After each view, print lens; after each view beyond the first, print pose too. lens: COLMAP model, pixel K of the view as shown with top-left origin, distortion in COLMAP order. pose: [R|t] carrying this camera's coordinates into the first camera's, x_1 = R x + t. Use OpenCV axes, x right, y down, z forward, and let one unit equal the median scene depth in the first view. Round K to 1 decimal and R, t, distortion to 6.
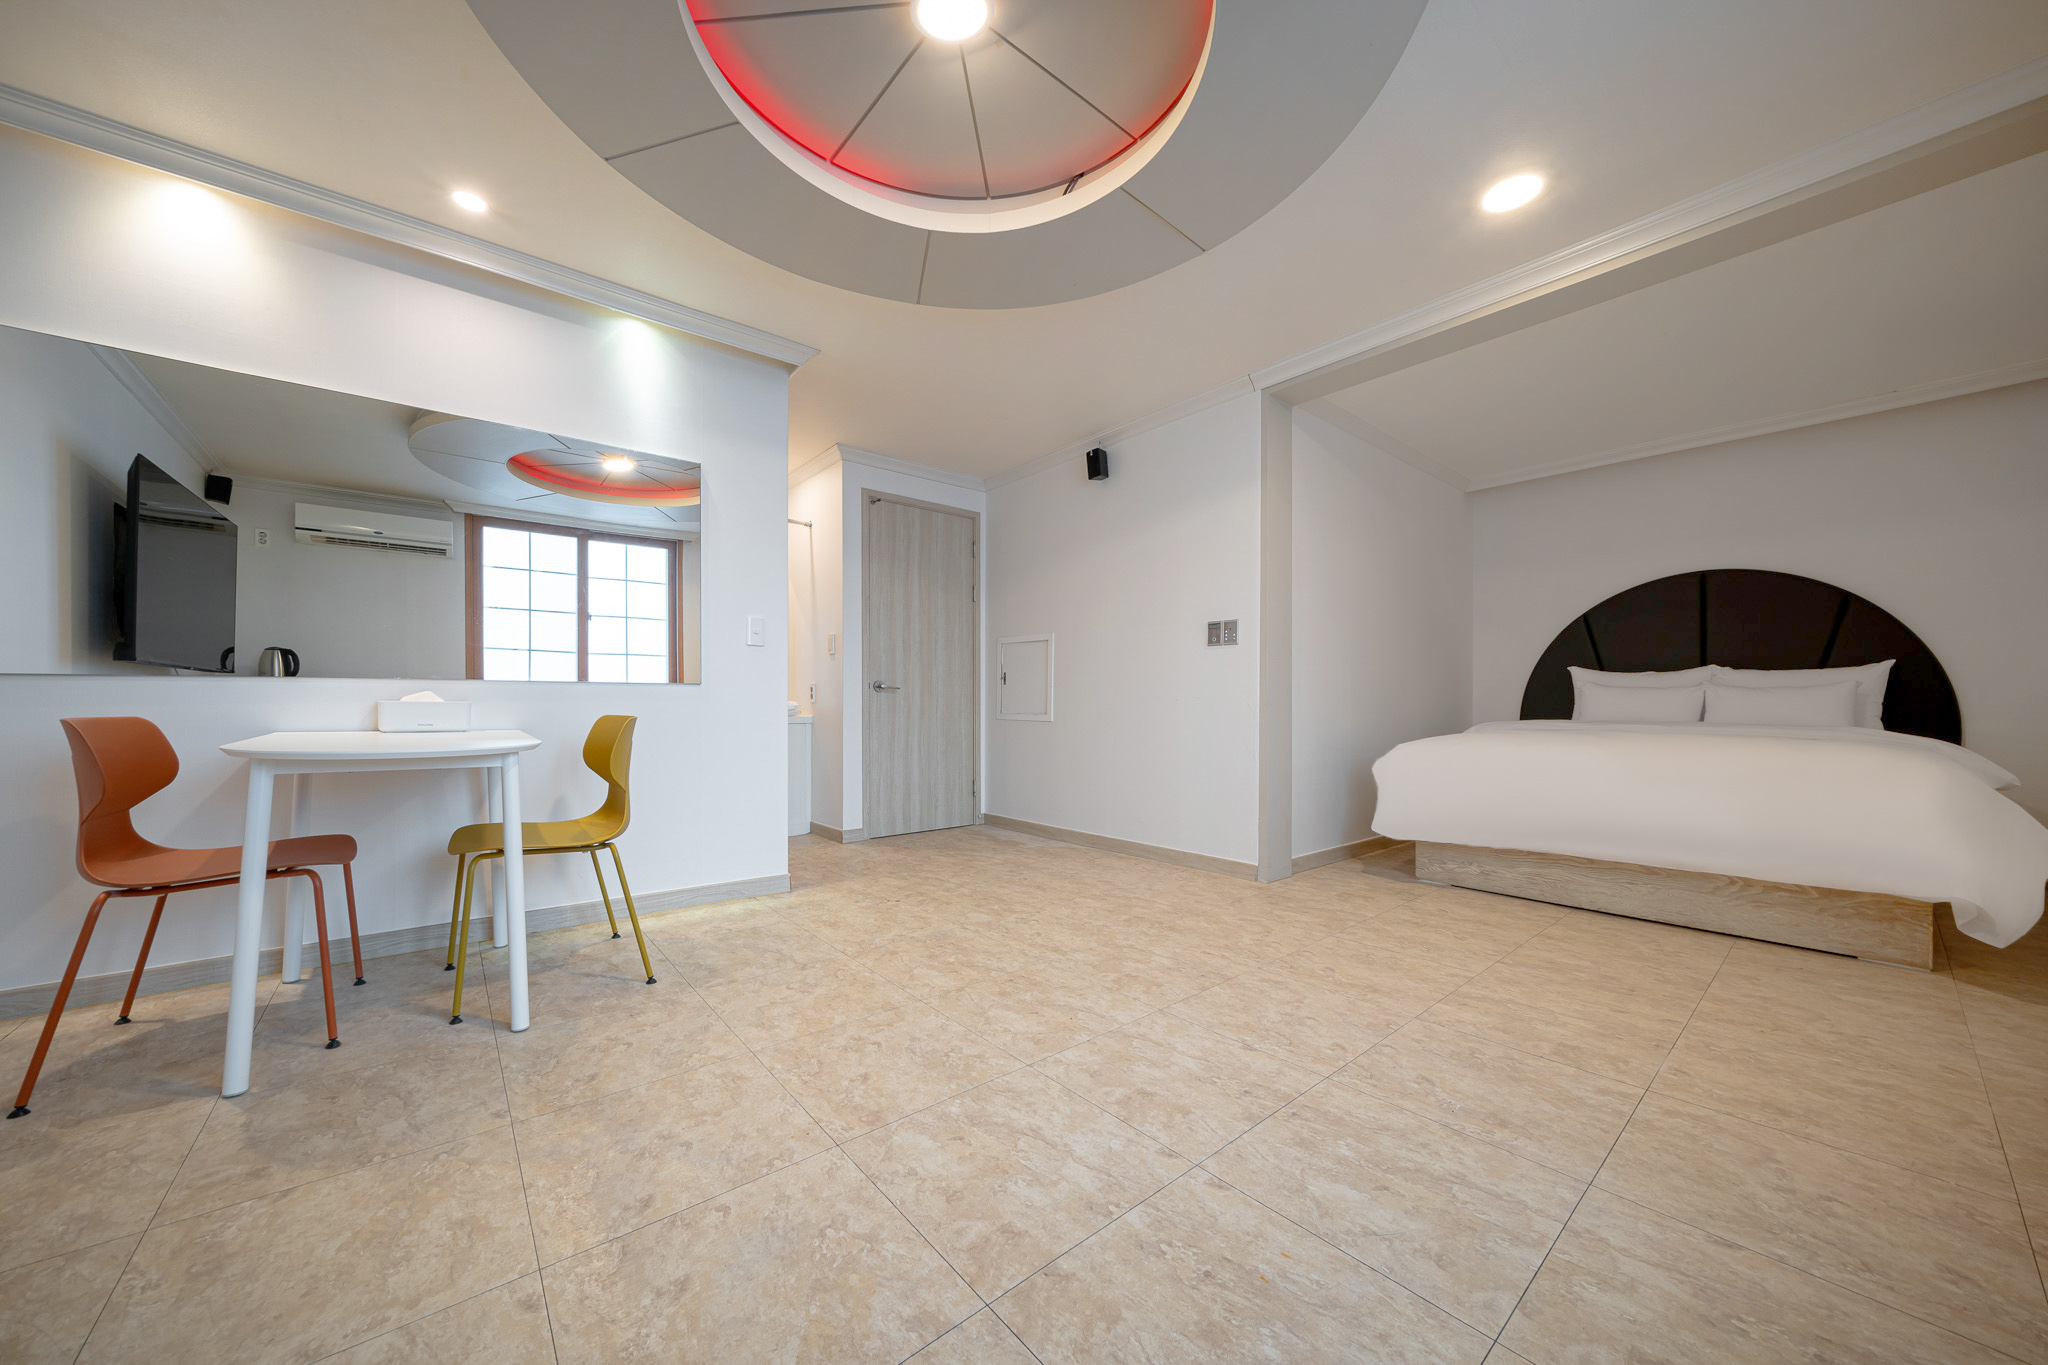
lens RADIAL K [[706.4, 0, 1021.3], [0, 706.4, 707.8], [0, 0, 1]] dist [-0.001331, 0.000030]
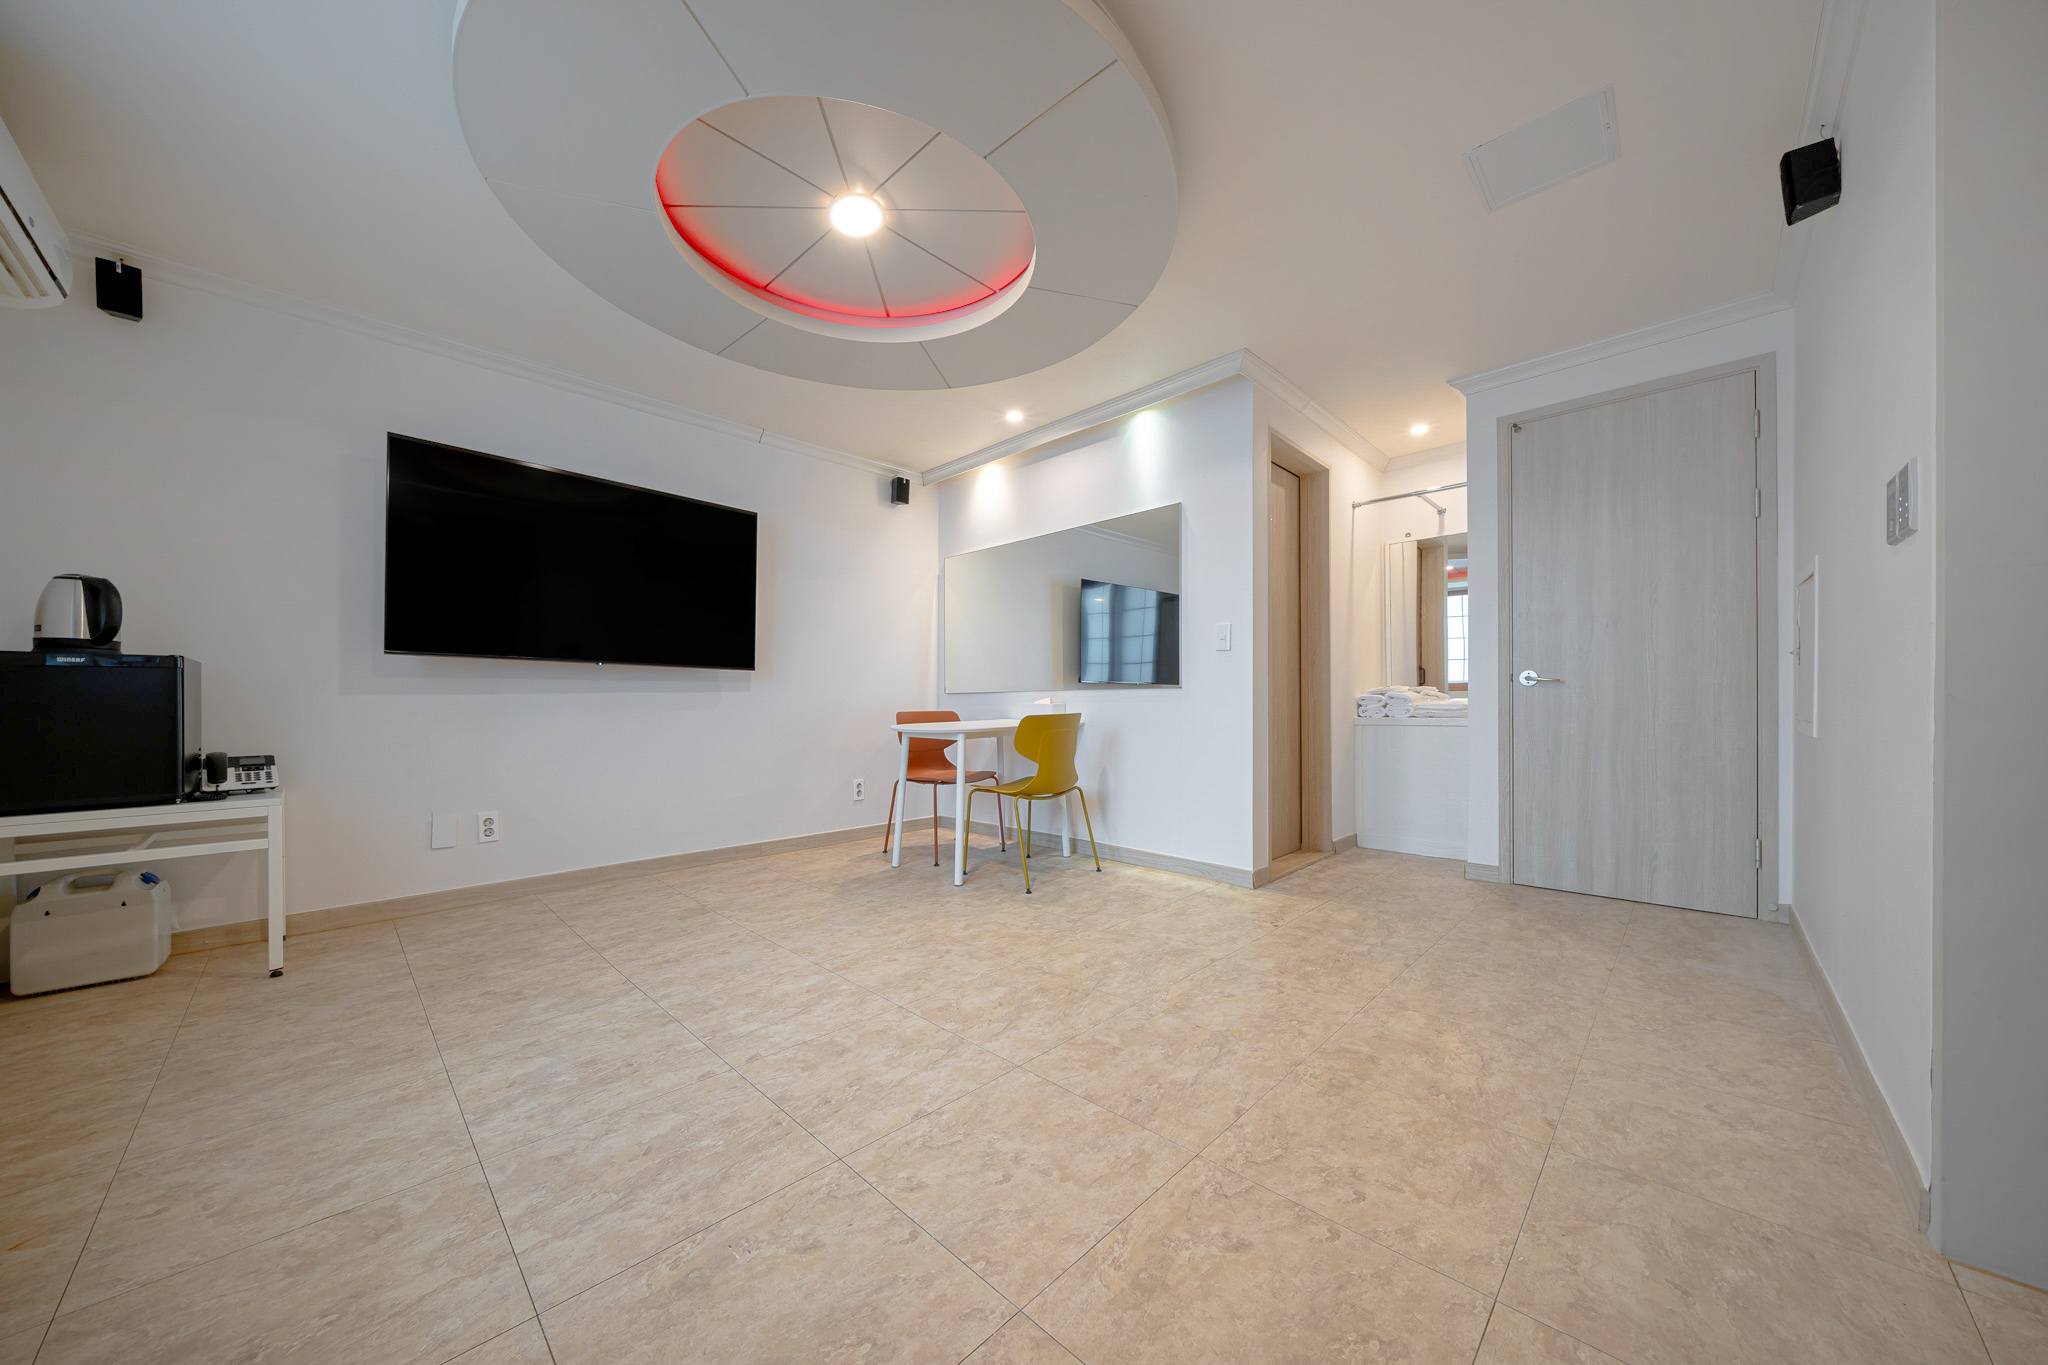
lens RADIAL K [[697.1, 0, 1026.0], [0, 697.1, 701.9], [0, 0, 1]] dist [0.000919, 0.000173]
pose [[0.110191, -0.005780, -0.993894, 1.069137], [0.002672, 0.999981, -0.005519, -0.007956], [0.993907, -0.002048, 0.110205, 0.944805]]
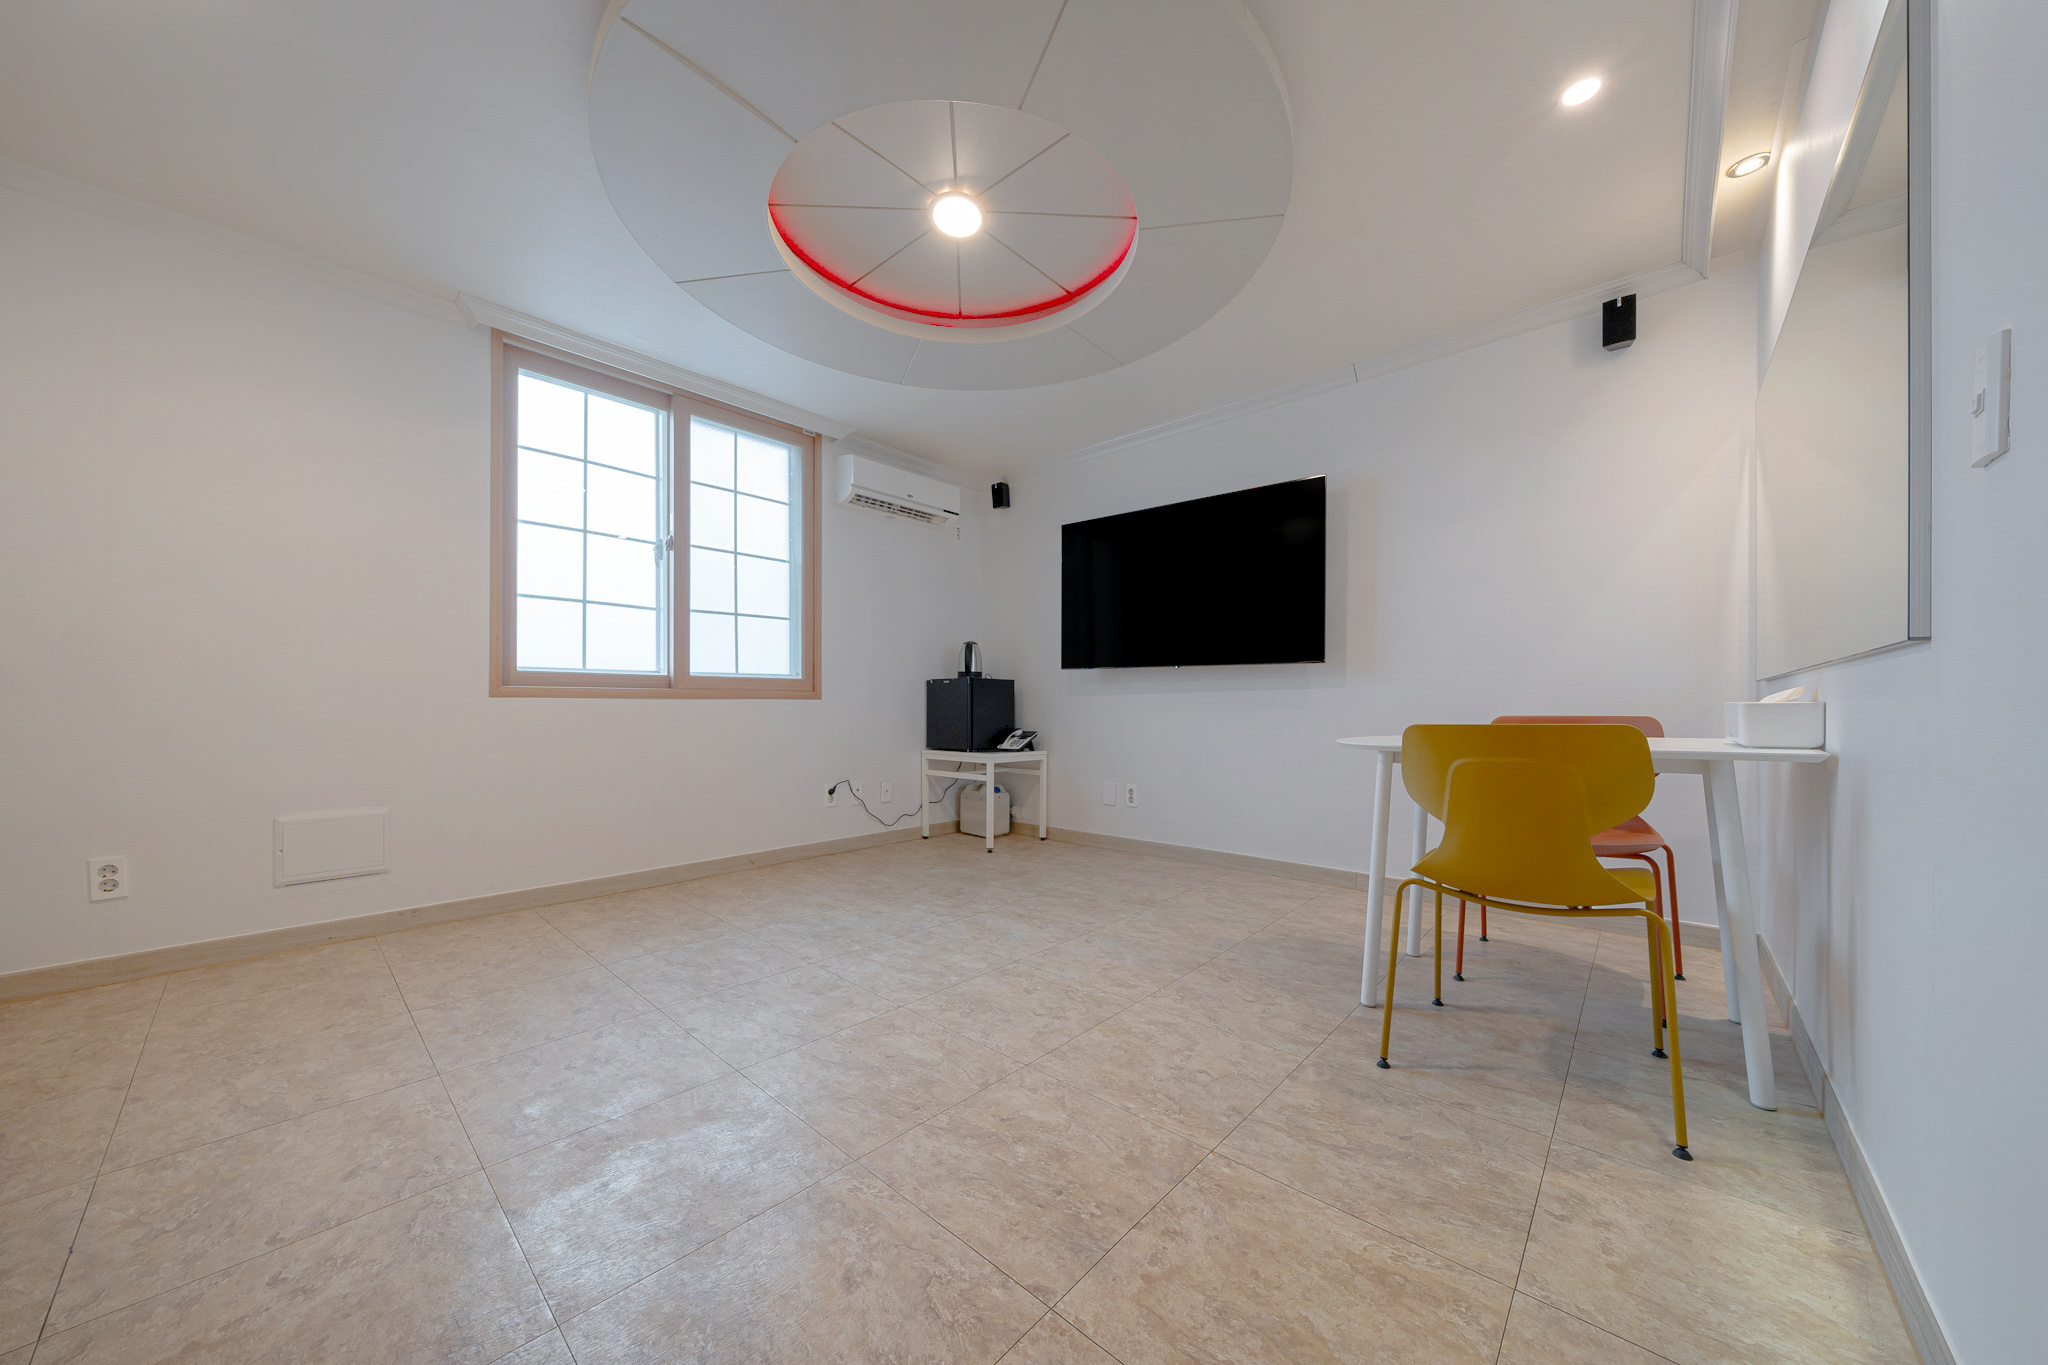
lens RADIAL K [[697.1, 0, 1026.0], [0, 697.1, 701.9], [0, 0, 1]] dist [0.000919, 0.000173]
pose [[-0.989466, -0.000874, -0.144761, -0.023996], [-0.000474, 0.999996, -0.002797, -0.011917], [0.144762, -0.002698, -0.989463, 1.934710]]
